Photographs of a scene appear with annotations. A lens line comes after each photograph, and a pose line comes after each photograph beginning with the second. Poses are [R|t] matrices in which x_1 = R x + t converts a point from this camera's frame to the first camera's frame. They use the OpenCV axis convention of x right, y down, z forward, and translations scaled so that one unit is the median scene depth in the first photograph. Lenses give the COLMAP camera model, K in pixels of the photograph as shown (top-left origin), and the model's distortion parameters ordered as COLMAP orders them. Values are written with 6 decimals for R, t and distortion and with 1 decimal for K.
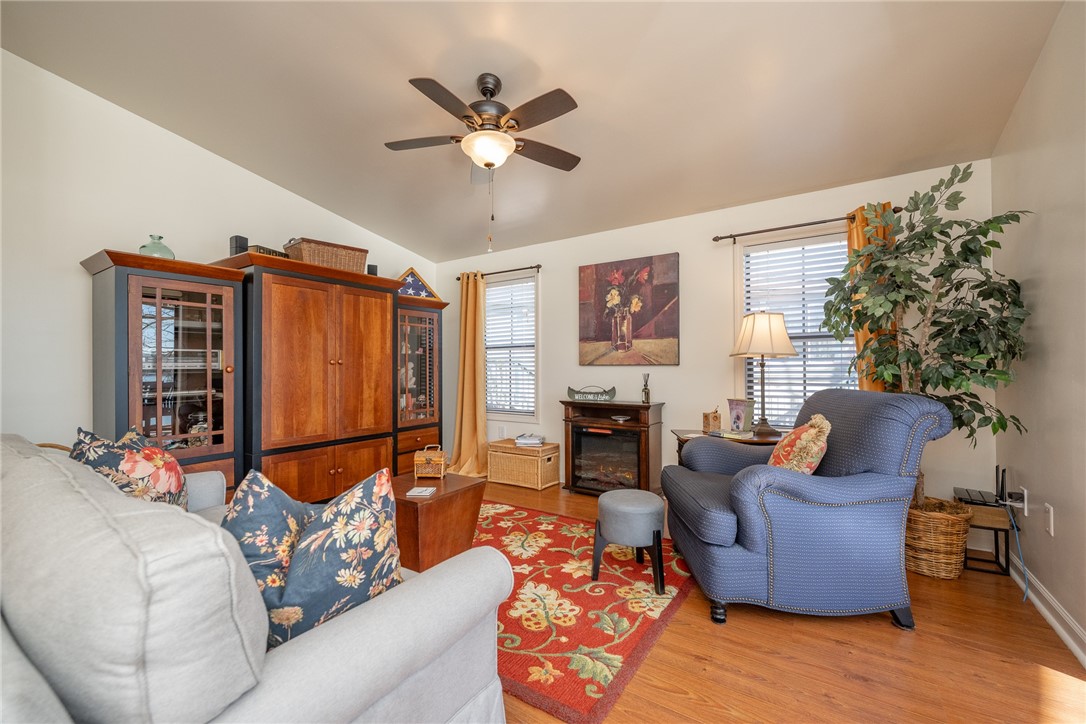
lens RADIAL K [[455.0, 0, 538.9], [0, 455.0, 362.9], [0, 0, 1]] dist [-0.002942, -0.000138]
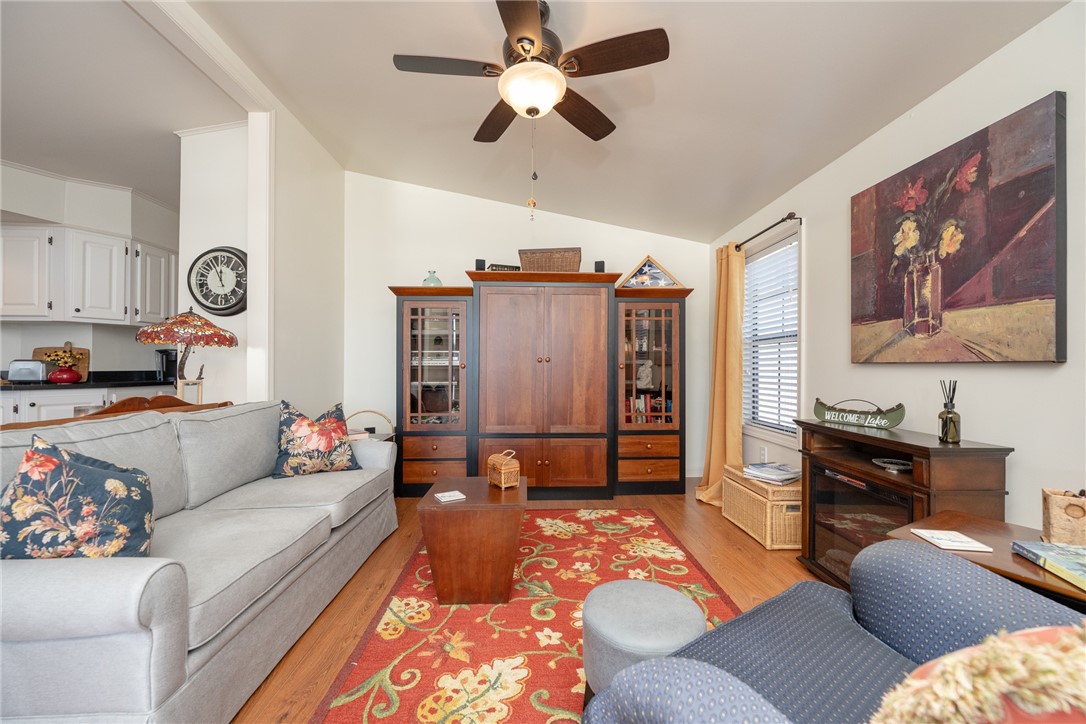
lens RADIAL K [[431.6, 0, 546.7], [0, 431.6, 363.5], [0, 0, 1]] dist [0.000463, -0.000314]
pose [[0.581020, 0.000486, -0.813889, 0.343737], [0.000695, 0.999999, 0.001093, 0.004572], [0.813889, -0.001201, 0.581019, 0.379904]]
